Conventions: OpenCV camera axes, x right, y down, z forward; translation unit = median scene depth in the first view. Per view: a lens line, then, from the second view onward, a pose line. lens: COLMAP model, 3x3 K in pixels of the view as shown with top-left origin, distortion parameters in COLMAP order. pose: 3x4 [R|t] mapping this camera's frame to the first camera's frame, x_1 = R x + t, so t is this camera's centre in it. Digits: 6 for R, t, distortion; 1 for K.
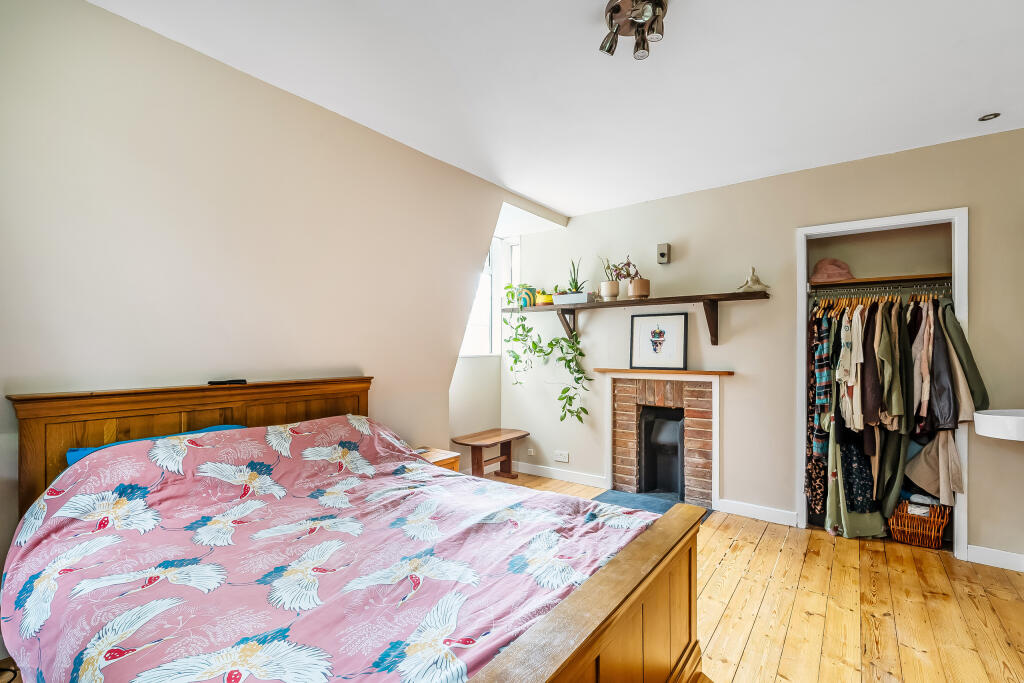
lens RADIAL K [[481.0, 0, 512.0], [0, 481.0, 341.5], [0, 0, 1]] dist [-0.001561, 0.000037]
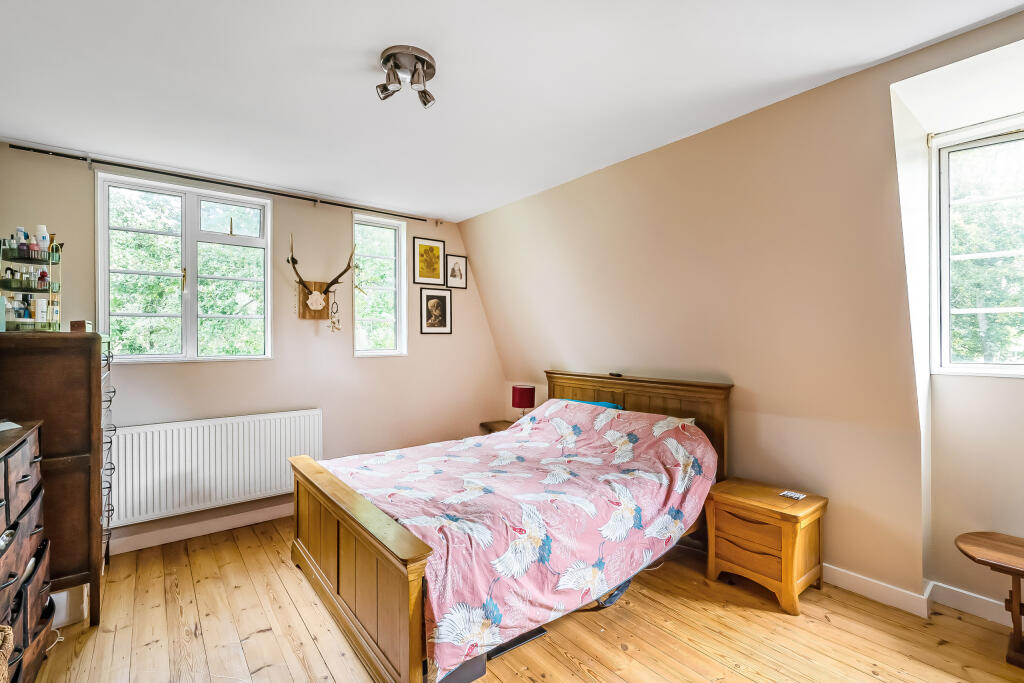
lens RADIAL K [[452.8, 0, 510.3], [0, 452.8, 328.1], [0, 0, 1]] dist [-0.001263, 0.000099]
pose [[-0.271573, -0.013628, -0.962321, 0.864509], [0.006426, 0.999852, -0.015973, -0.040795], [0.962396, -0.010522, -0.271446, 1.072784]]
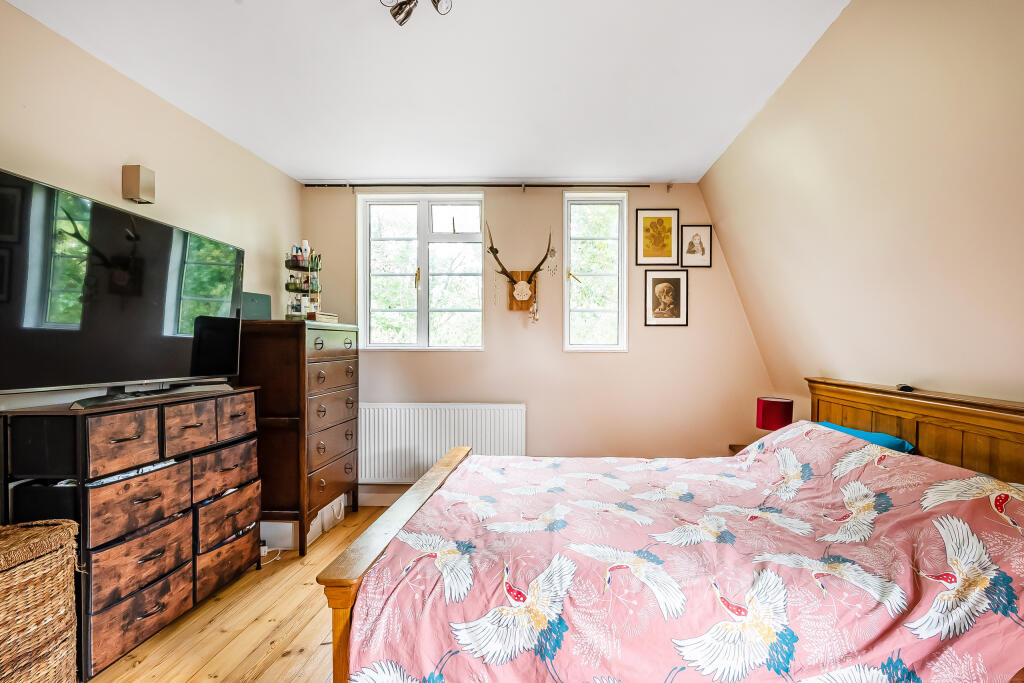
lens RADIAL K [[481.0, 0, 512.0], [0, 481.0, 341.5], [0, 0, 1]] dist [-0.001561, 0.000037]
pose [[-0.818941, 0.002191, -0.573873, 0.462845], [0.001131, 0.999997, 0.002204, 0.001090], [0.573876, 0.001155, -0.818941, 1.297588]]
